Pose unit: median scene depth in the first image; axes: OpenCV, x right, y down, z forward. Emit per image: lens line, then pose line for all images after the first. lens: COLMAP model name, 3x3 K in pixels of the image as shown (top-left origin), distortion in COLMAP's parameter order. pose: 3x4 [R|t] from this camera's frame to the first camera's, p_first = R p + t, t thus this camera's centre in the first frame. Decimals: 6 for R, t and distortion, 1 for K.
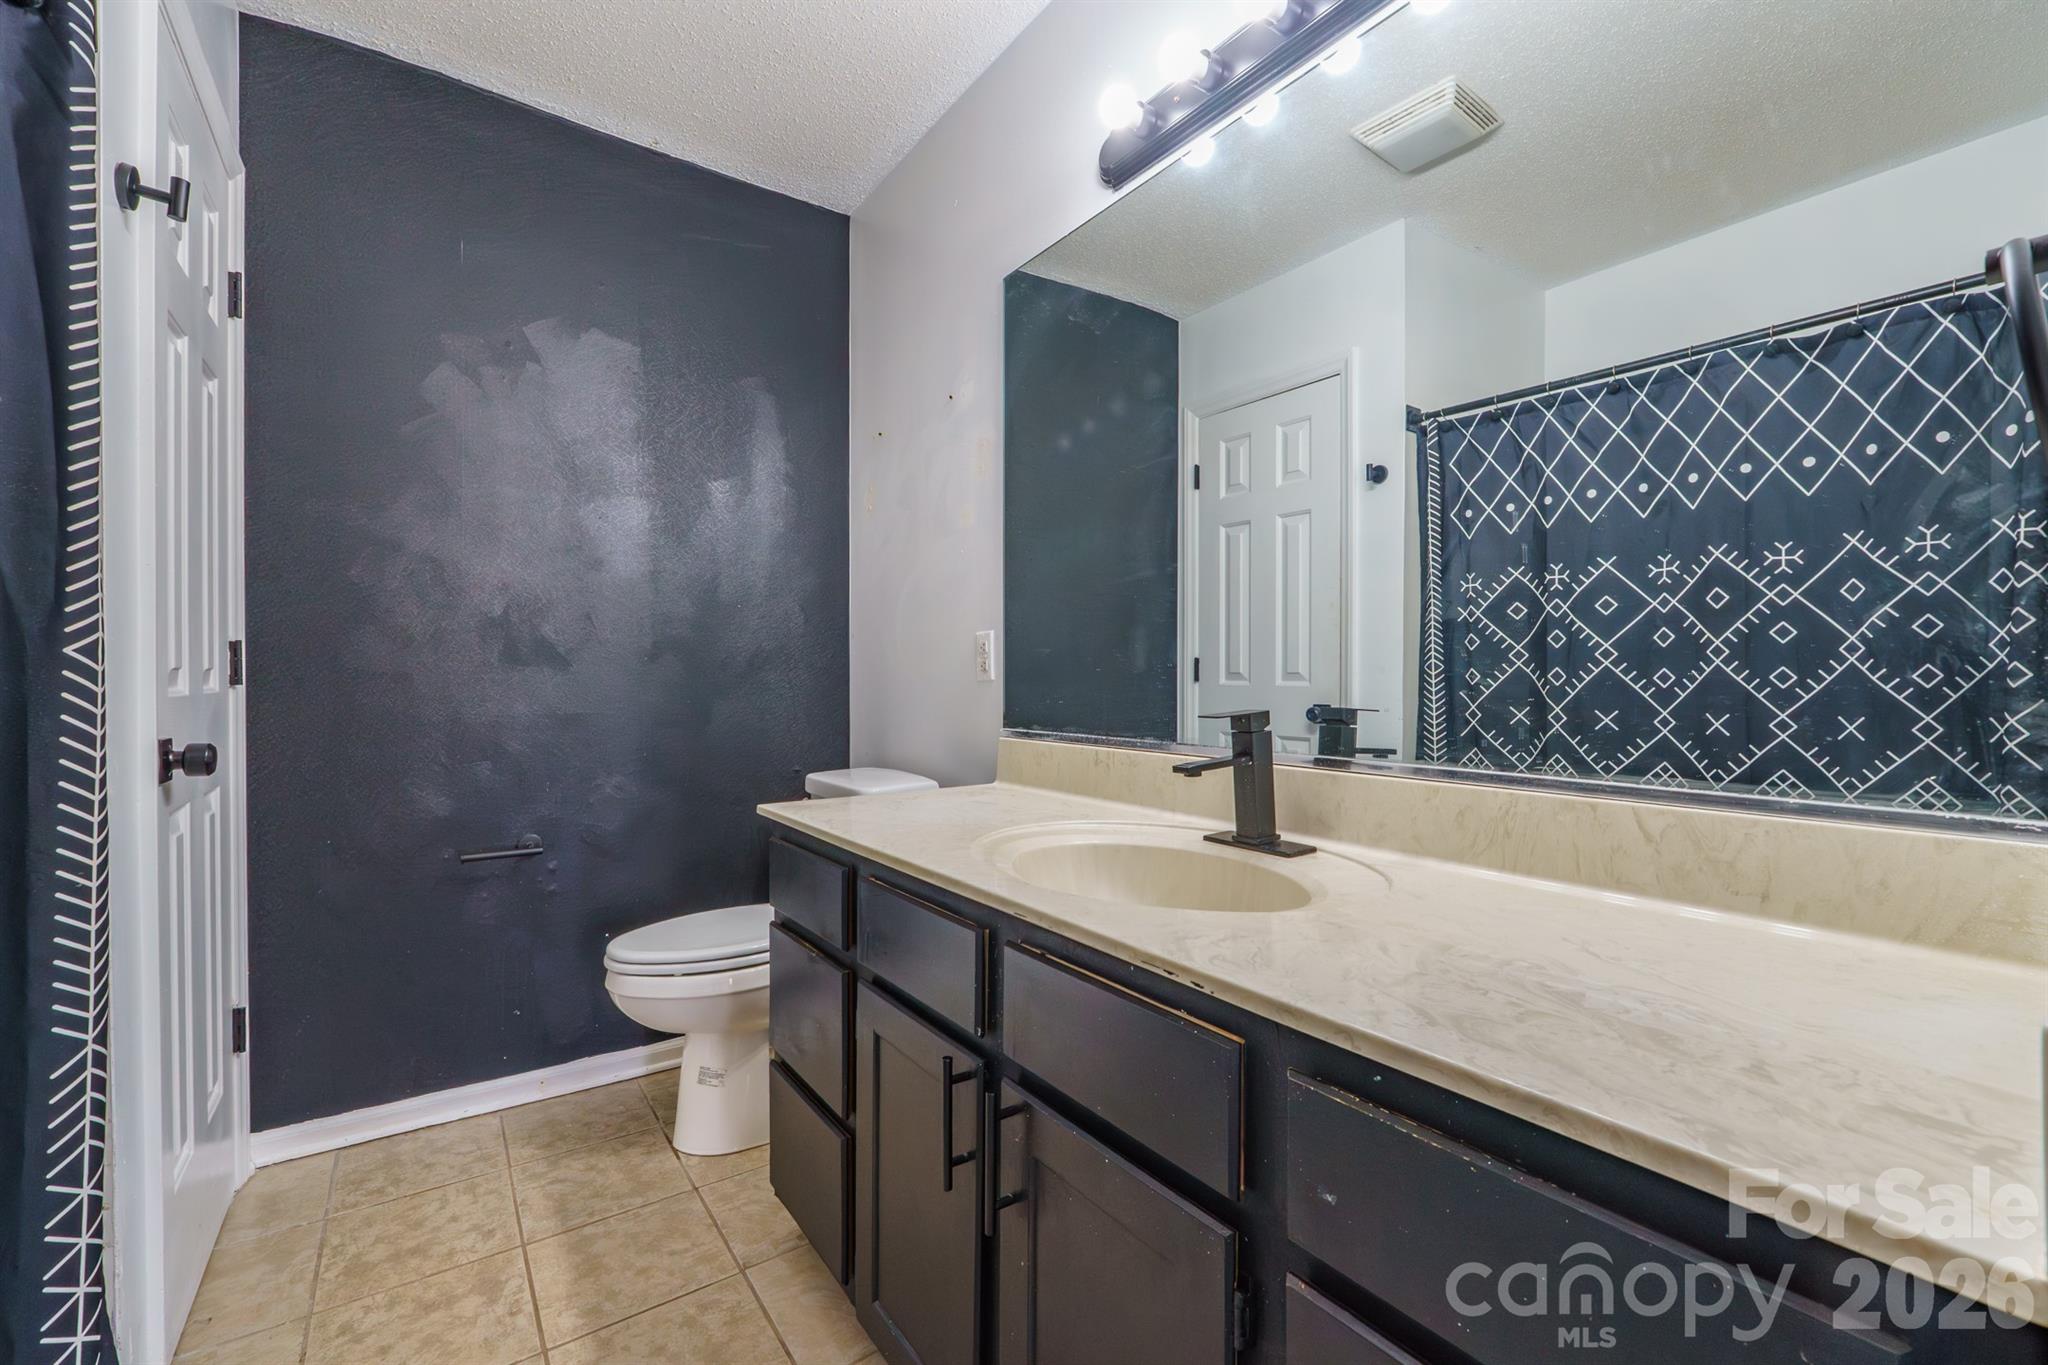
lens RADIAL K [[888.8, 0, 1024.0], [0, 888.8, 682.5], [0, 0, 1]] dist [-0.002249, -0.000433]
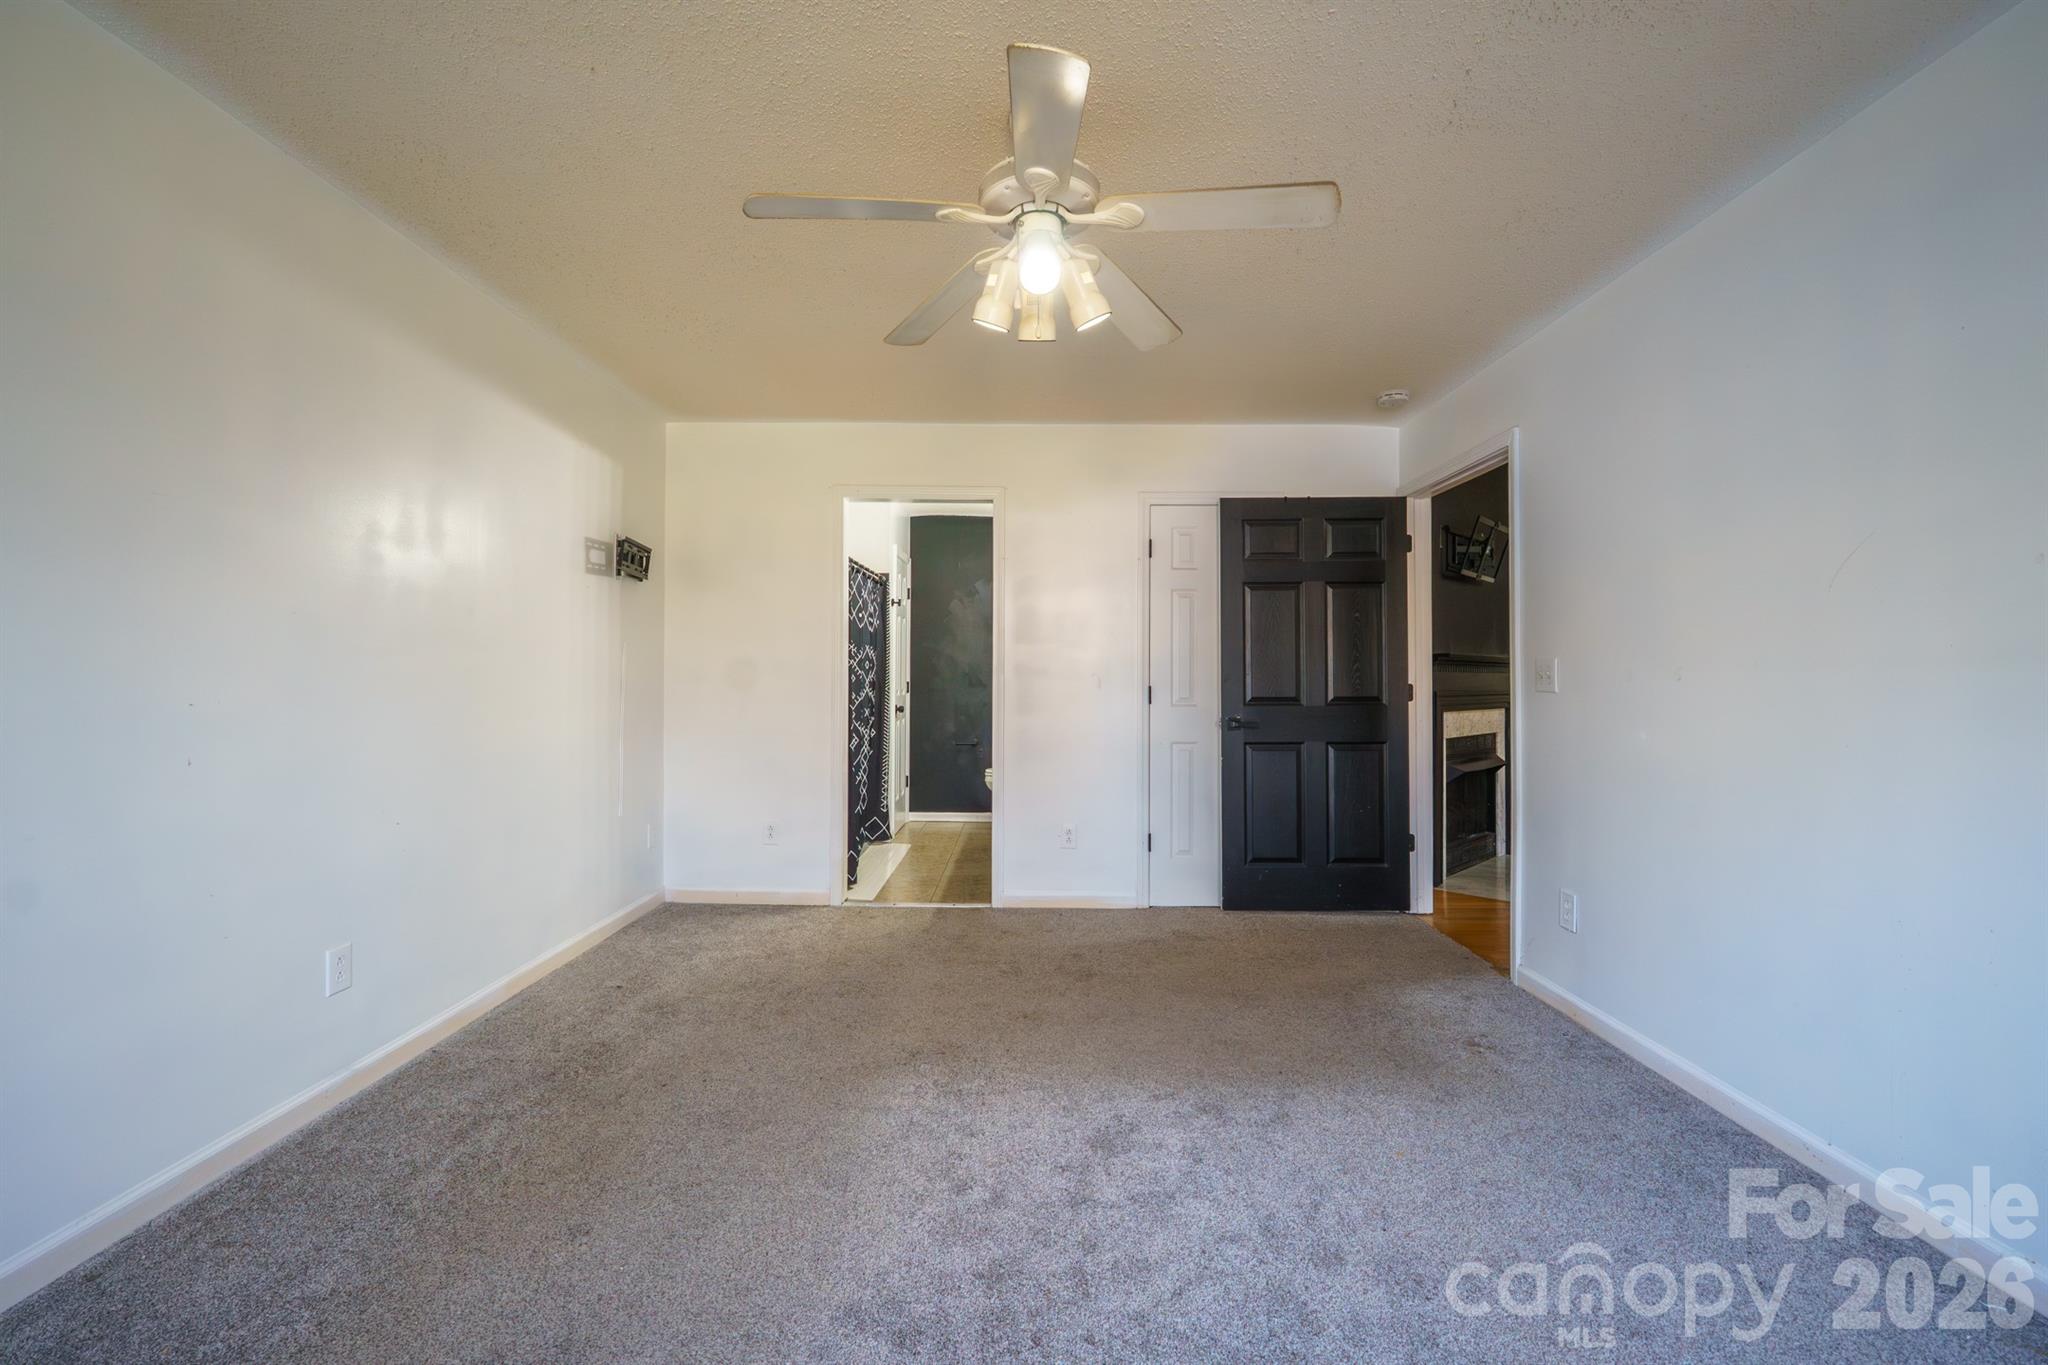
lens RADIAL K [[888.8, 0, 1024.0], [0, 888.8, 682.5], [0, 0, 1]] dist [-0.002249, -0.000433]
pose [[0.829254, 0.002023, -0.558868, 1.649225], [-0.005065, 0.999980, -0.003896, -0.029223], [0.558849, 0.006061, 0.829247, -1.873425]]
